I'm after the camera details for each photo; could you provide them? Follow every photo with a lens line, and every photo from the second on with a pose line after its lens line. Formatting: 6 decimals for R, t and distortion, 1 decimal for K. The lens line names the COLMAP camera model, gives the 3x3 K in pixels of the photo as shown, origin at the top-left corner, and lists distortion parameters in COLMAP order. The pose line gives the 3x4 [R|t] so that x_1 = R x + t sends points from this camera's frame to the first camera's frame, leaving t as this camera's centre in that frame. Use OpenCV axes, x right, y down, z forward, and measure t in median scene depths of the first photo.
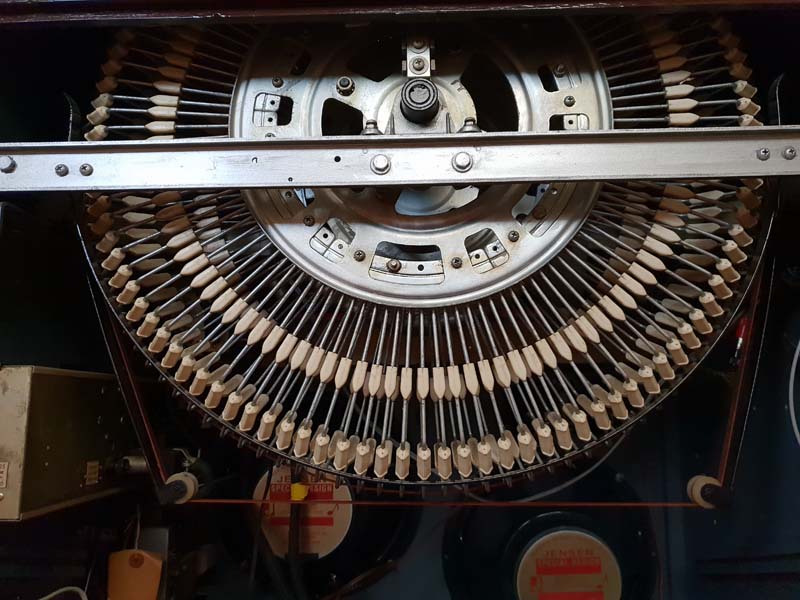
lens RADIAL K [[512.6, 0, 400.0], [0, 512.6, 300.0], [0, 0, 1]] dist [0.003687, -0.003352]
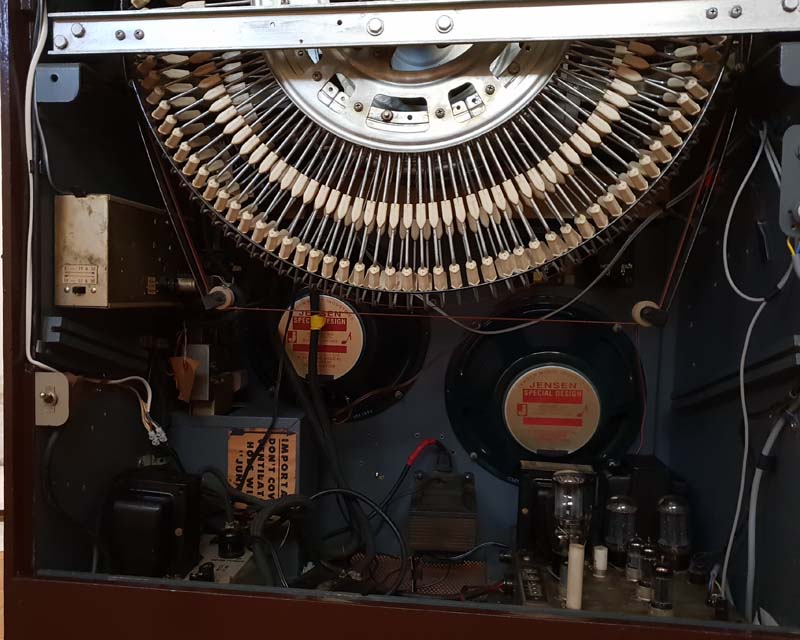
lens RADIAL K [[793.9, 0, 400.0], [0, 793.9, 320.0], [0, 0, 1]] dist [0.004232, -0.037582]
pose [[0.986780, 0.041888, -0.156556, 0.321447], [-0.015288, 0.985771, 0.167395, 0.089282], [0.161340, -0.162789, 0.973380, -0.842914]]
